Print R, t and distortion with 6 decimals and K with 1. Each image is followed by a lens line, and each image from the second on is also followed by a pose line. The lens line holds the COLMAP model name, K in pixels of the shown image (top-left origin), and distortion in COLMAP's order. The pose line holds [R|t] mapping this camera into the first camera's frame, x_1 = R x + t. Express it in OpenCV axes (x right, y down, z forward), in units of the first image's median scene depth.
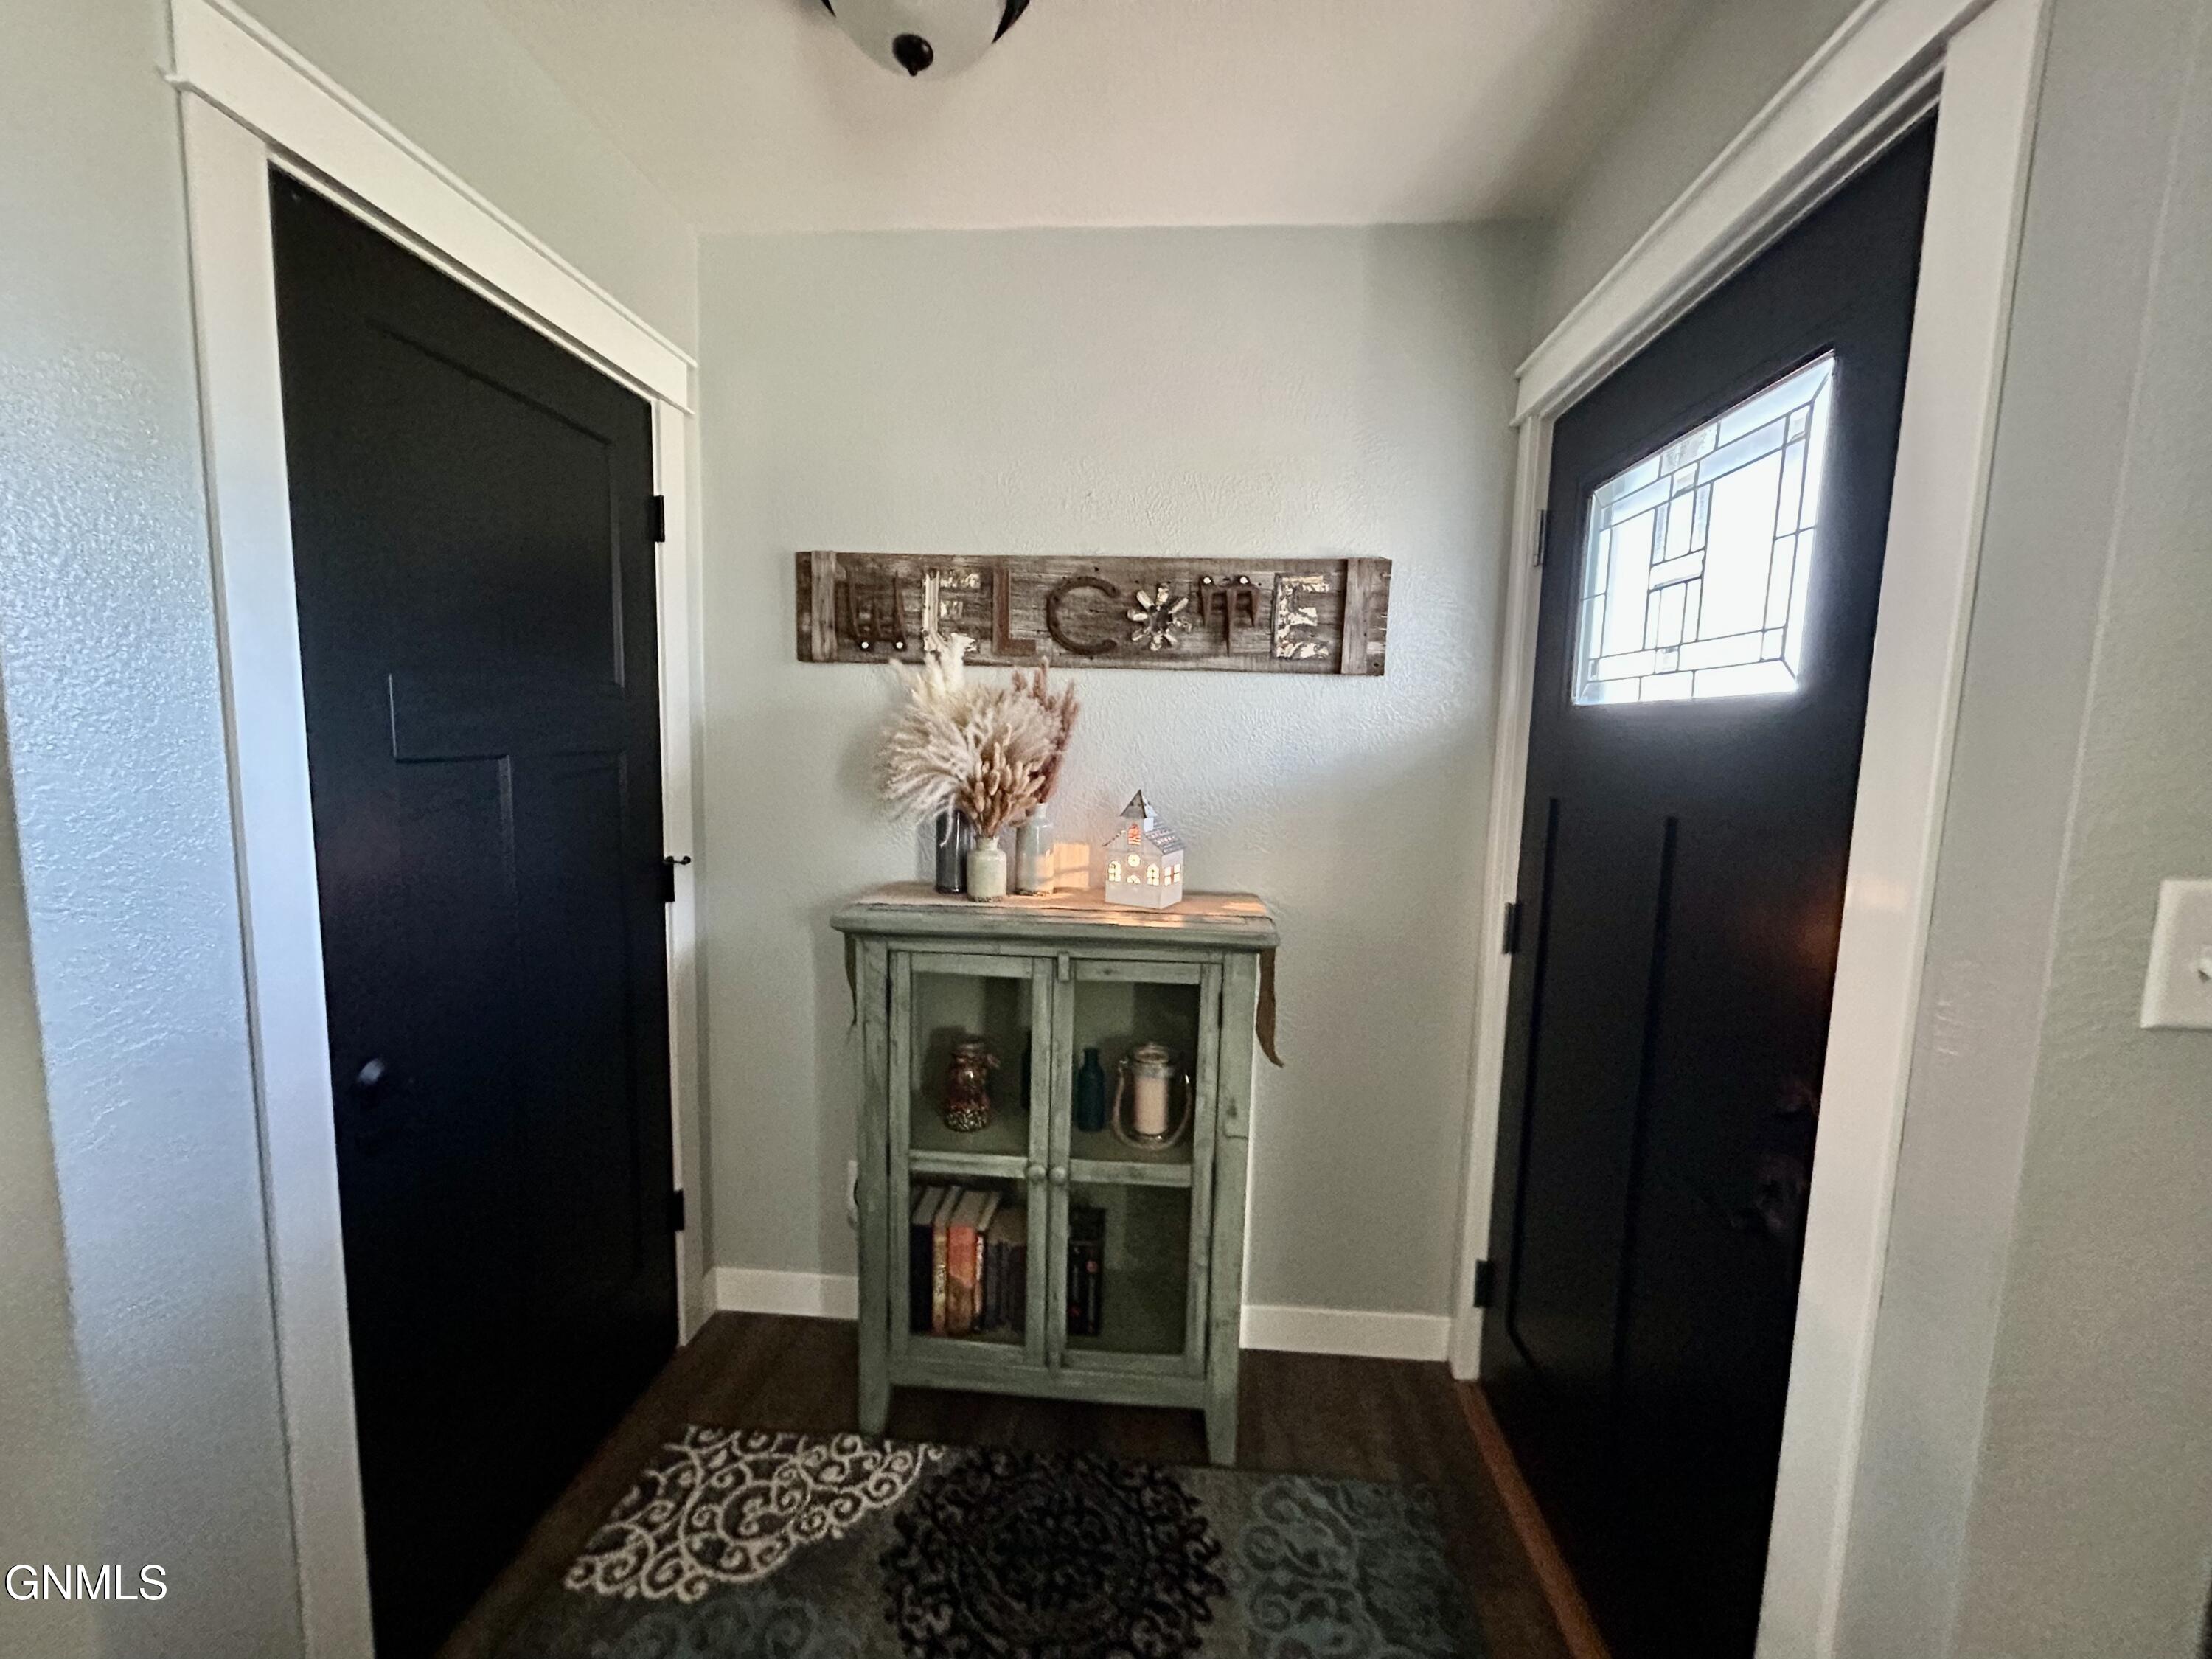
lens RADIAL K [[884.3, 0, 1104.8], [0, 884.3, 826.7], [0, 0, 1]] dist [0.000108, 0.000418]
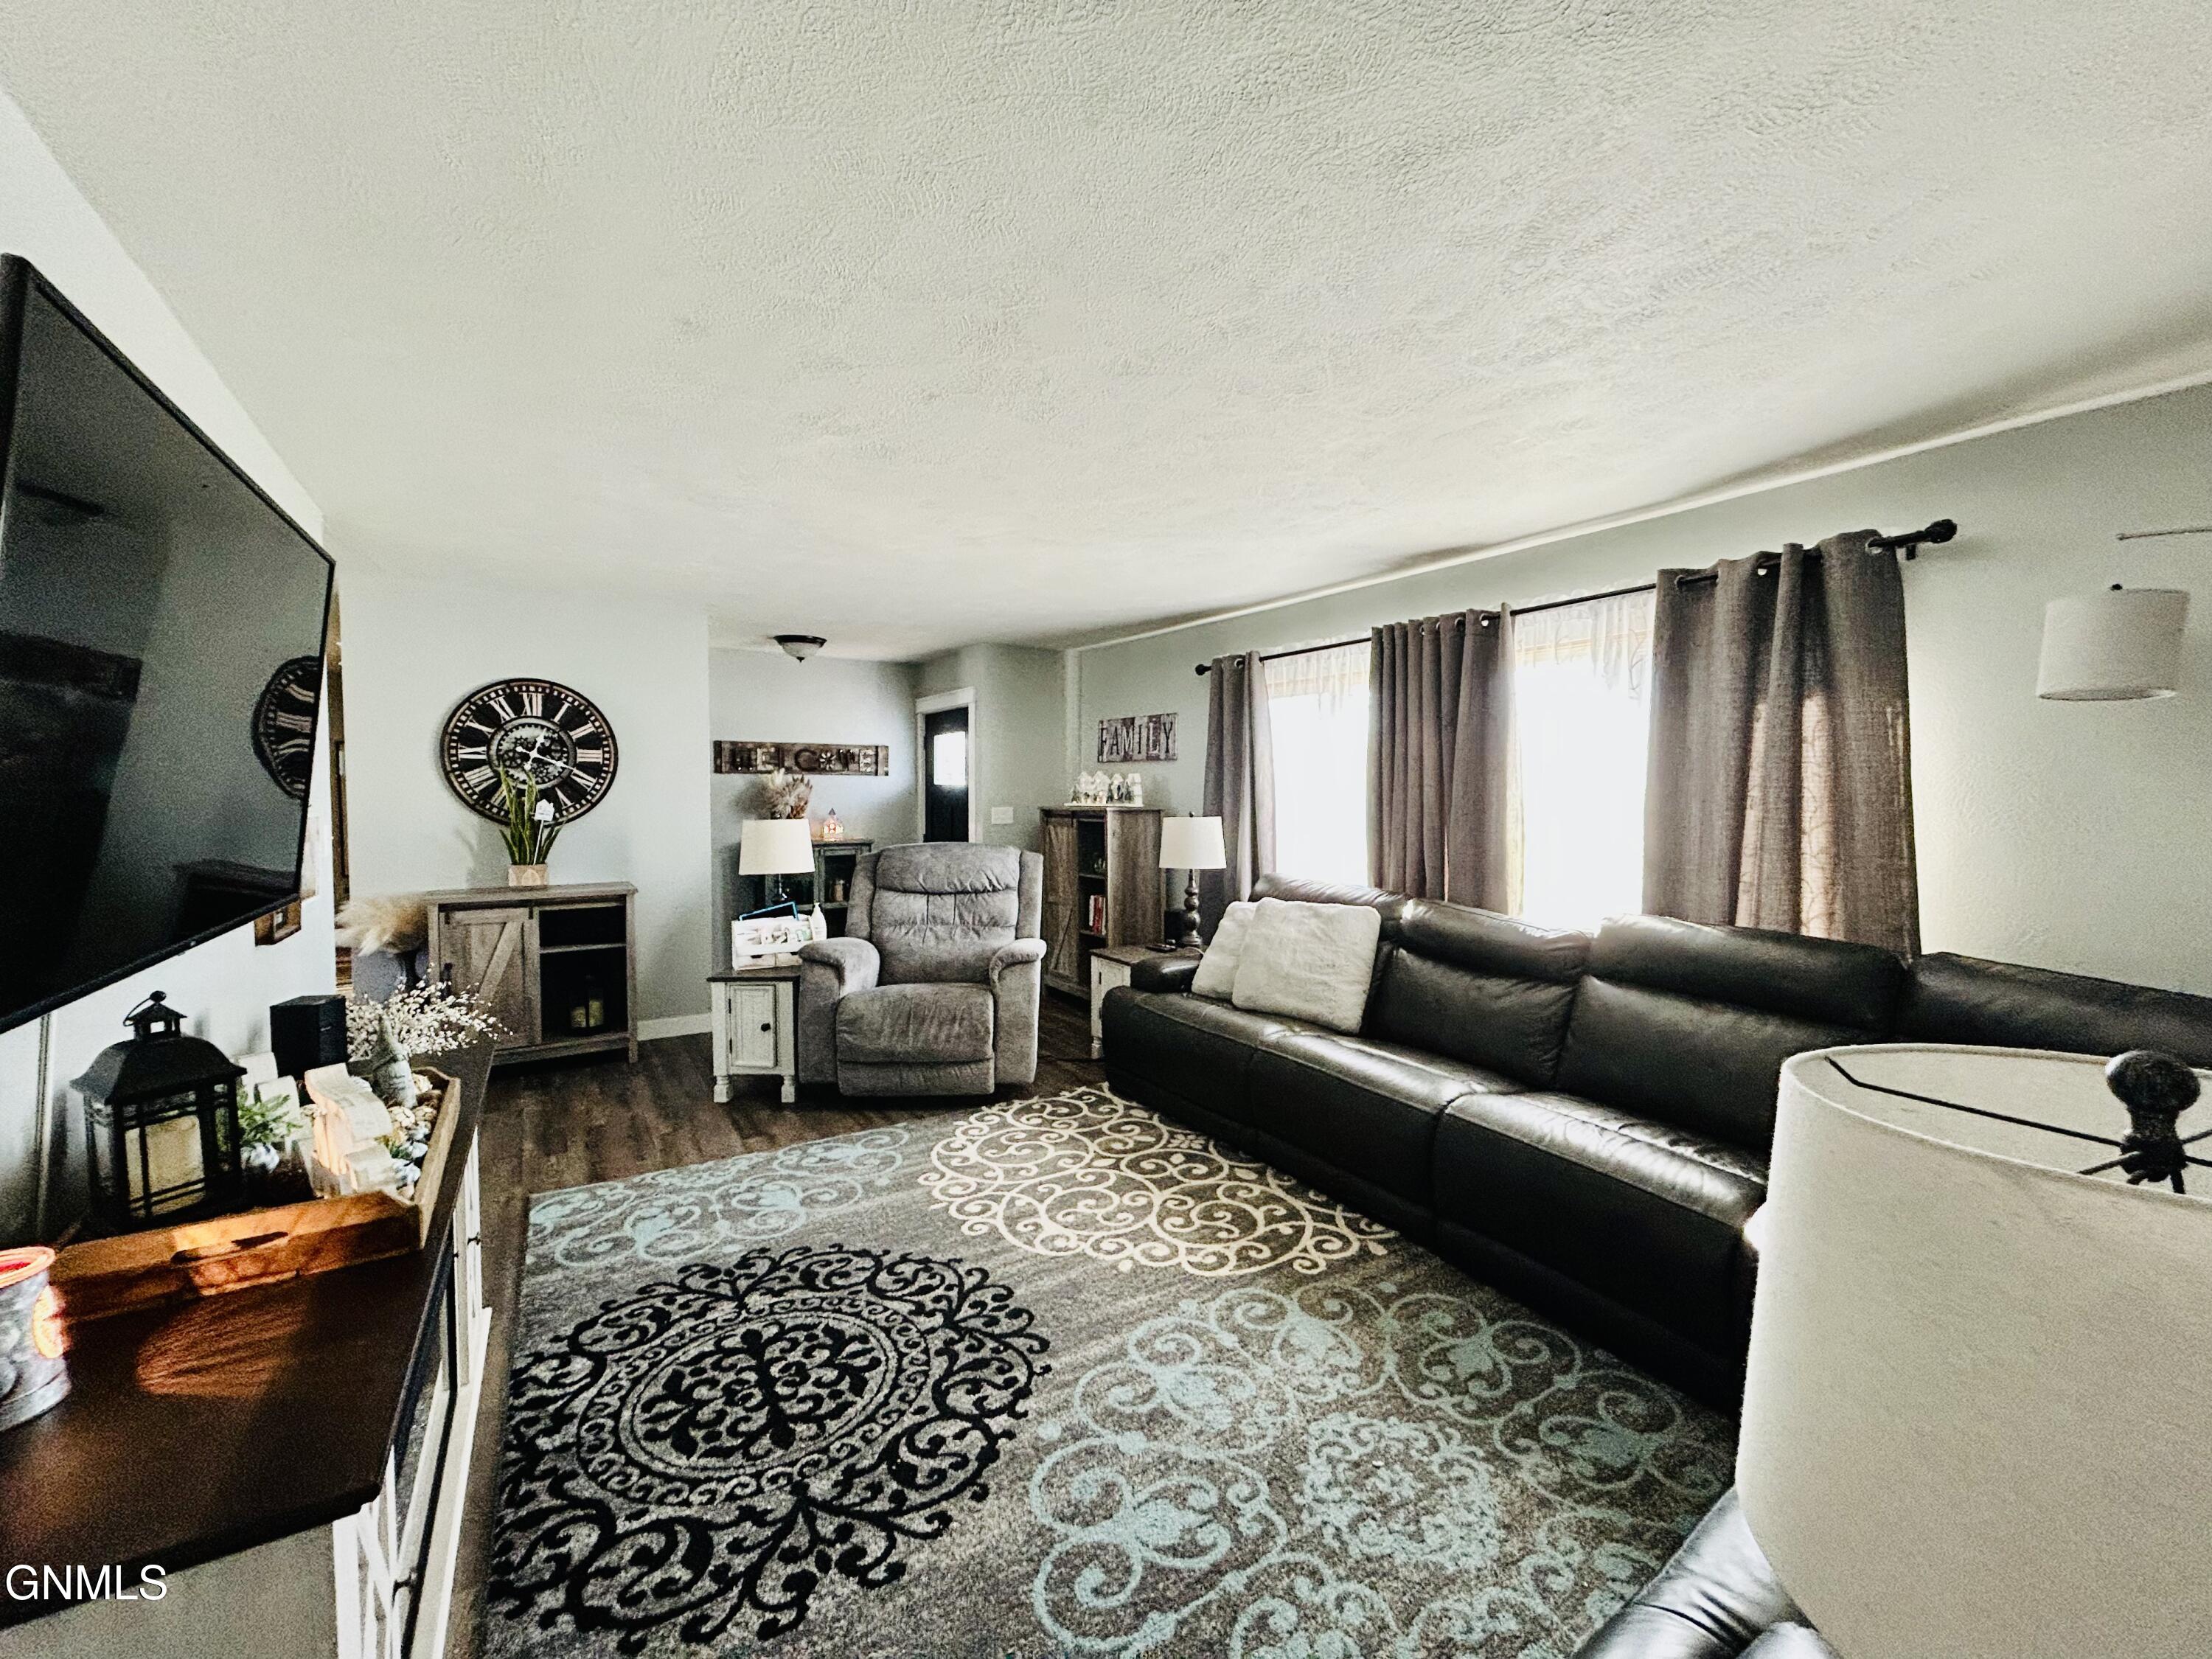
lens RADIAL K [[884.3, 0, 1104.8], [0, 884.3, 826.7], [0, 0, 1]] dist [0.000108, 0.000418]
pose [[0.802379, -0.049030, 0.594797, -1.198539], [0.080255, 0.996432, -0.026126, 0.217594], [-0.591394, 0.068698, 0.803451, -2.560200]]
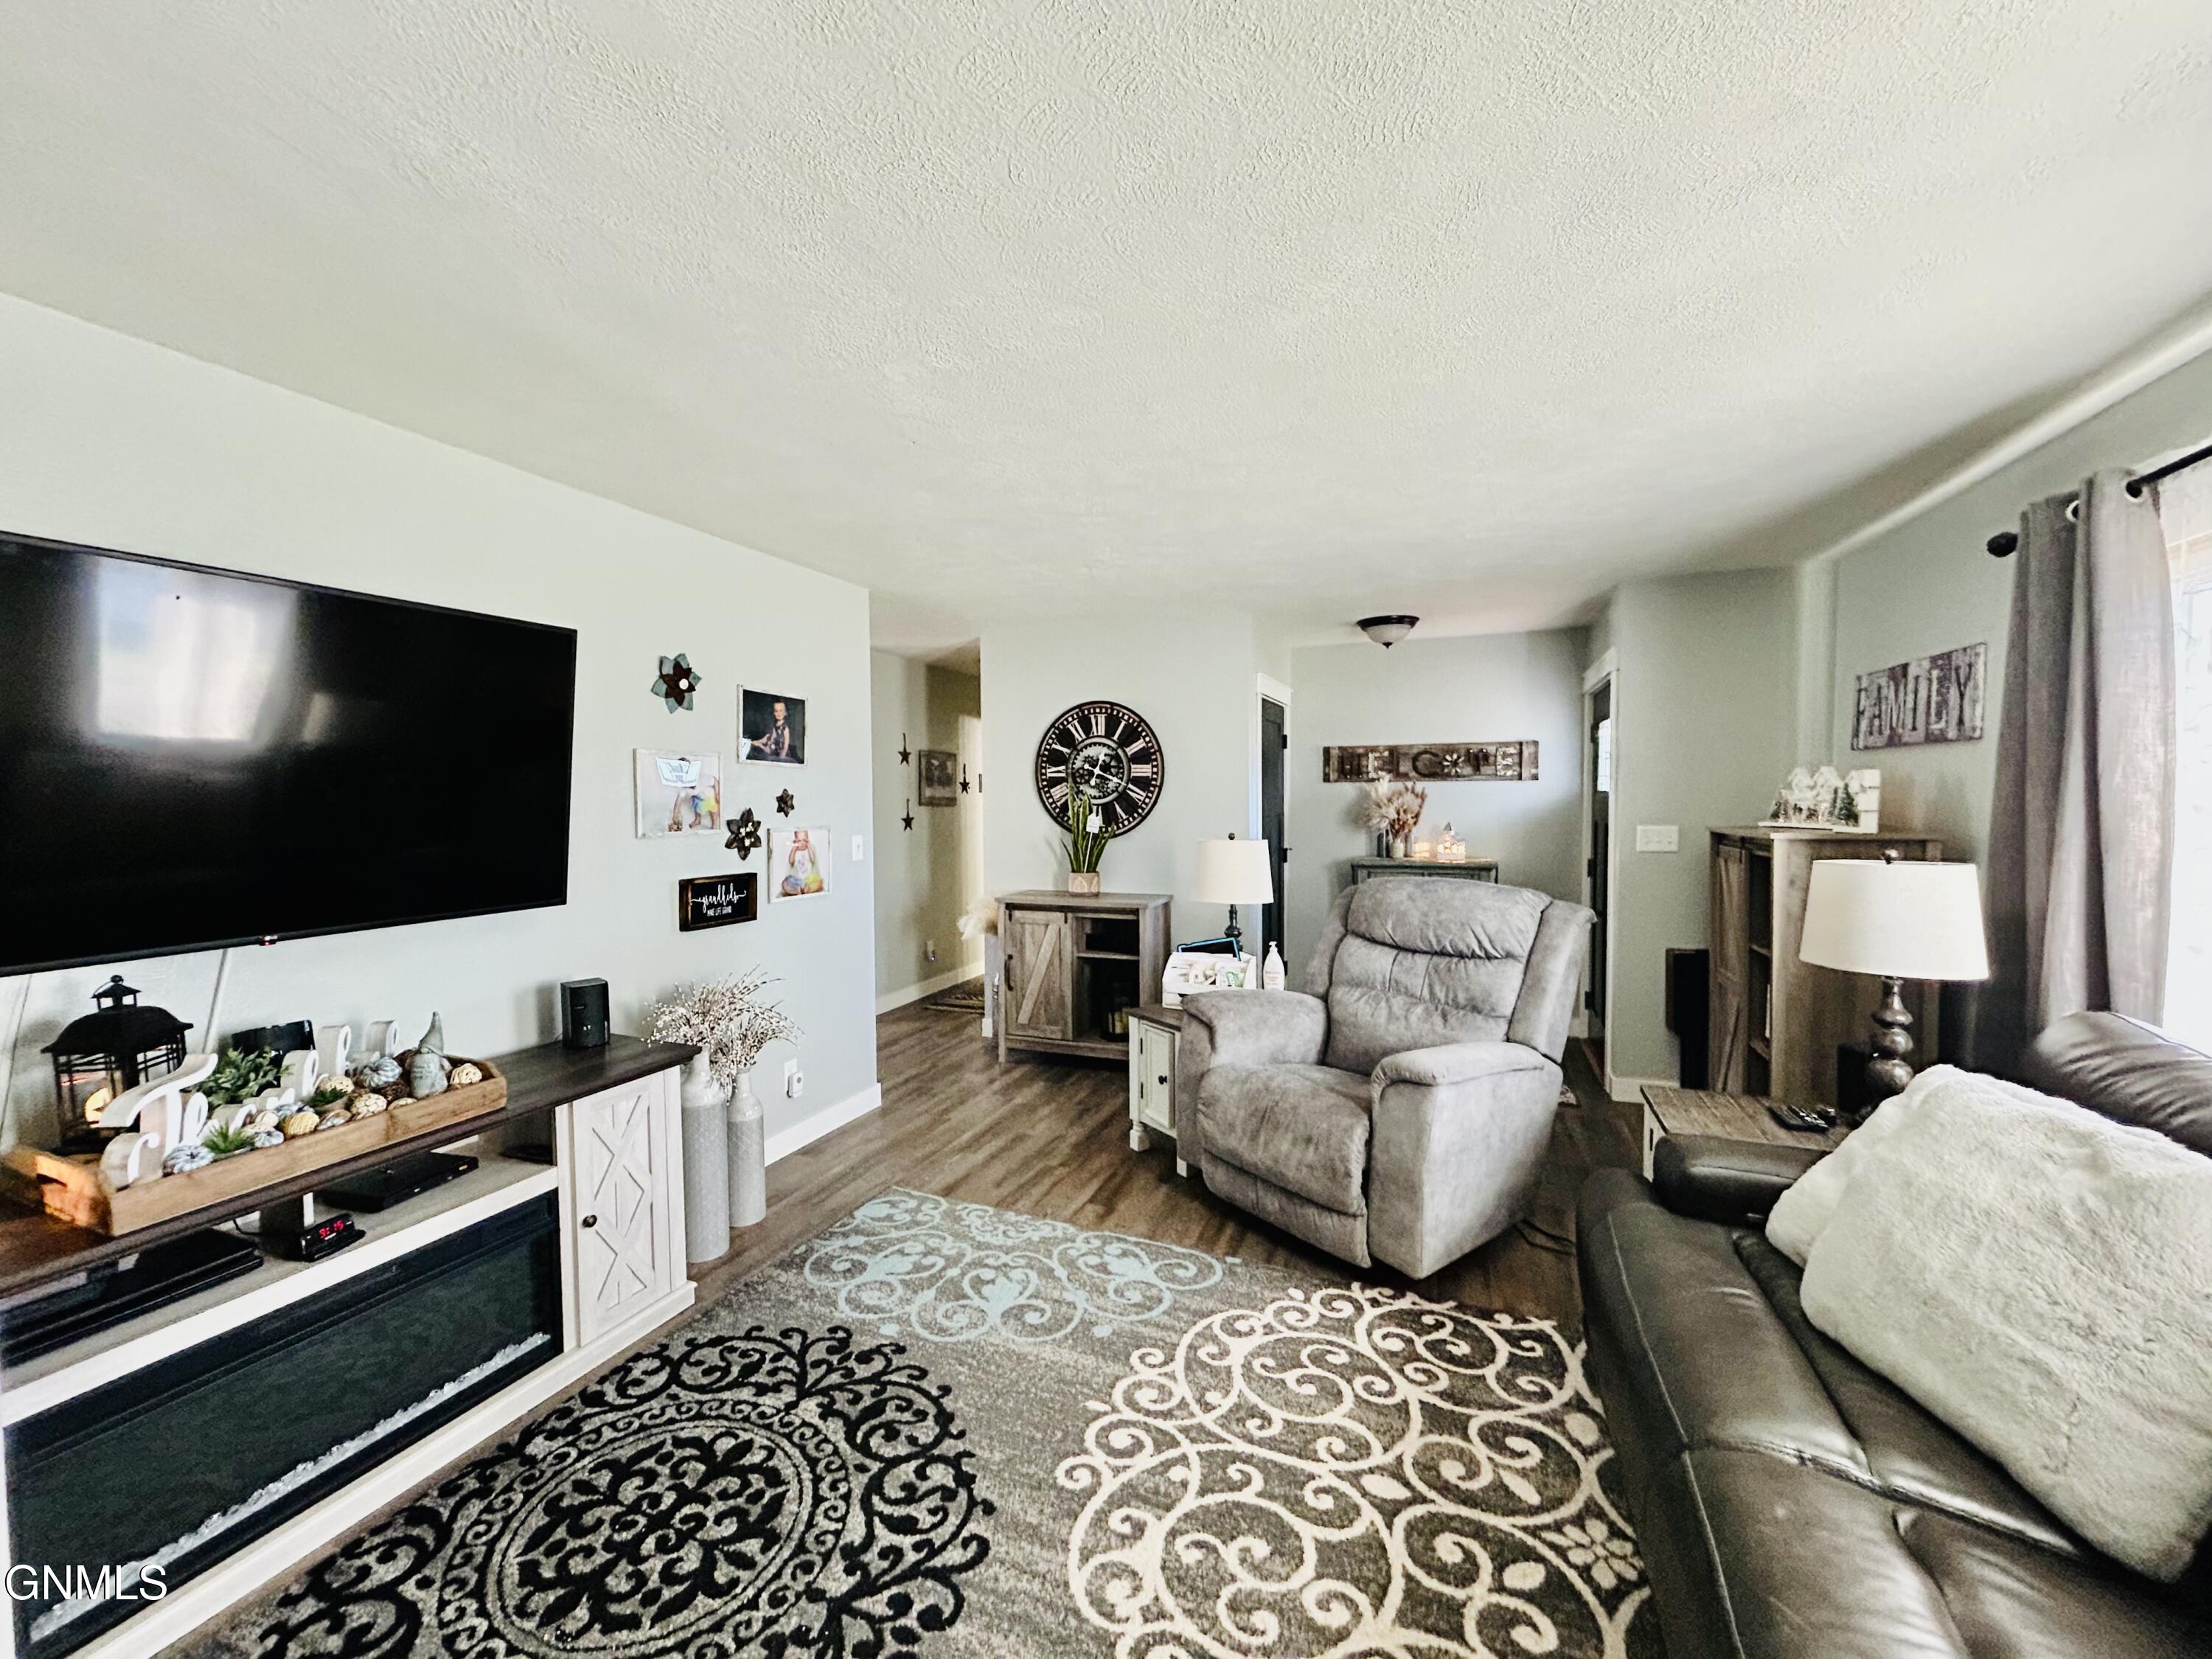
lens RADIAL K [[884.3, 0, 1104.8], [0, 884.3, 826.7], [0, 0, 1]] dist [0.000108, 0.000418]
pose [[0.950028, -0.023827, -0.311253, -0.131850], [0.001796, 0.997483, -0.070877, 0.180613], [0.312158, 0.066776, 0.947680, -2.153719]]
